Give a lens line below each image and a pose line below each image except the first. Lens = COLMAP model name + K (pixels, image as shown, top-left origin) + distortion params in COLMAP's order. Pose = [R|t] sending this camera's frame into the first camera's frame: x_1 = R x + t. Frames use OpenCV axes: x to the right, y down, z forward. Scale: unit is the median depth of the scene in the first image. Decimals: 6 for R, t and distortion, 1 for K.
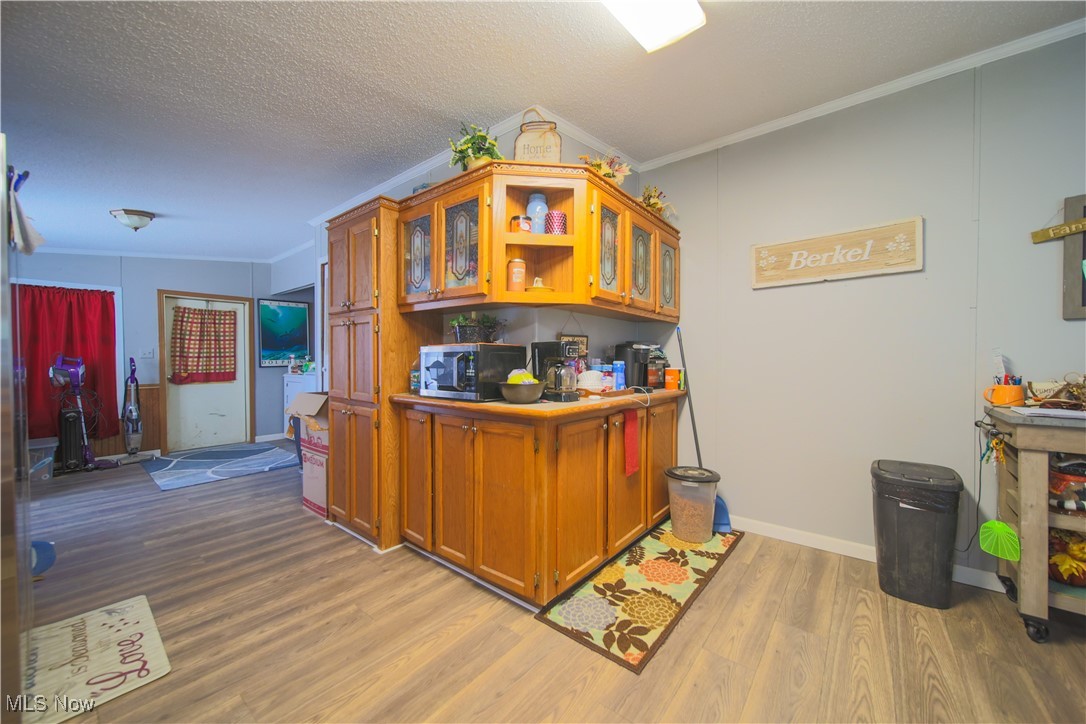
lens RADIAL K [[400.9, 0, 549.7], [0, 400.9, 362.6], [0, 0, 1]] dist [0.000117, -0.000669]
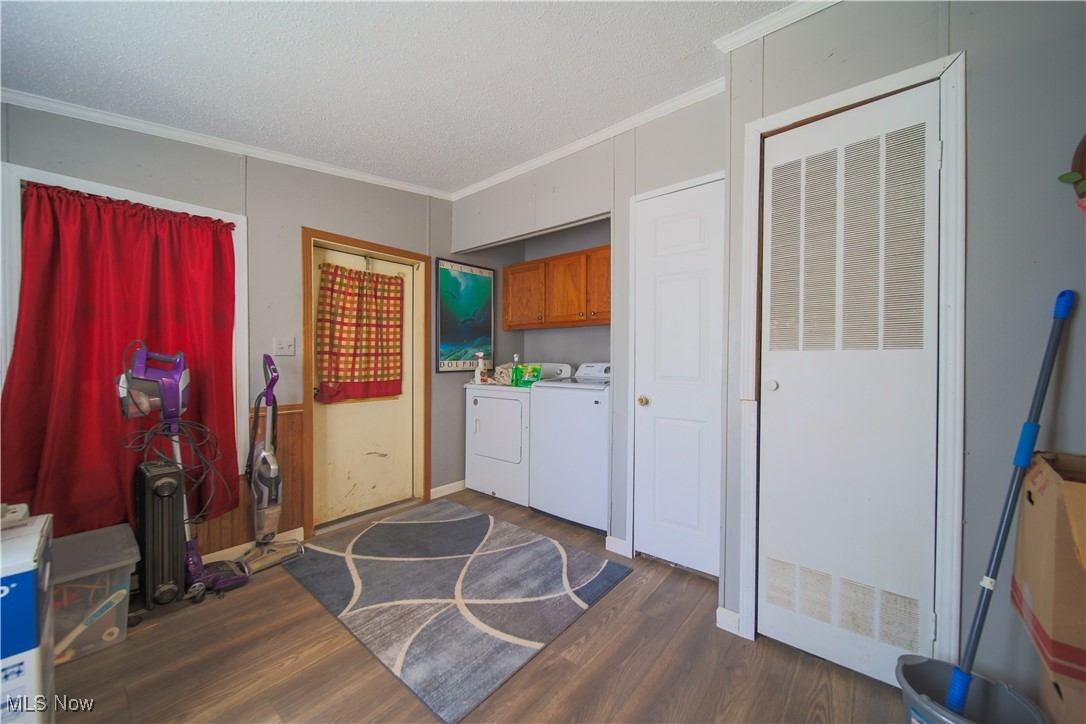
lens RADIAL K [[400.9, 0, 544.8], [0, 400.9, 361.6], [0, 0, 1]] dist [0.000117, -0.000669]
pose [[0.999829, 0.006060, -0.017482, -0.602811], [-0.006161, 0.999965, -0.005746, -0.002329], [0.017446, 0.005853, 0.999831, 0.441500]]
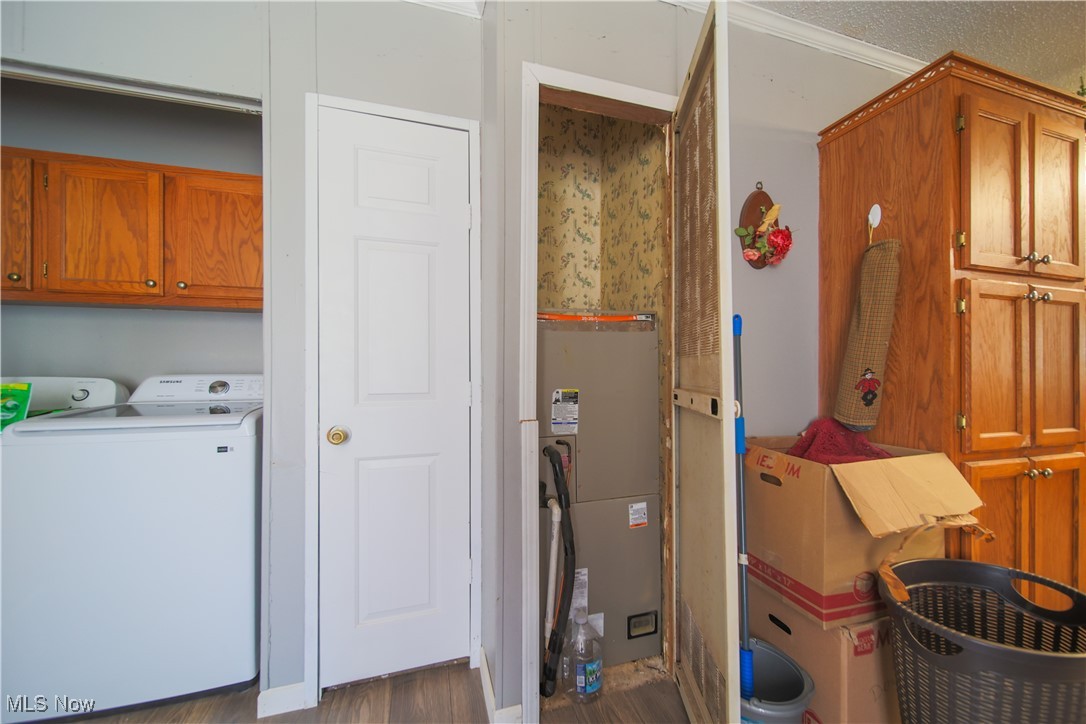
lens RADIAL K [[400.9, 0, 537.4], [0, 400.9, 369.5], [0, 0, 1]] dist [0.000117, -0.000669]
pose [[0.572709, 0.001219, 0.819758, -0.652885], [0.009401, 0.999923, -0.008055, -0.003991], [-0.819705, 0.012320, 0.572654, 0.649364]]
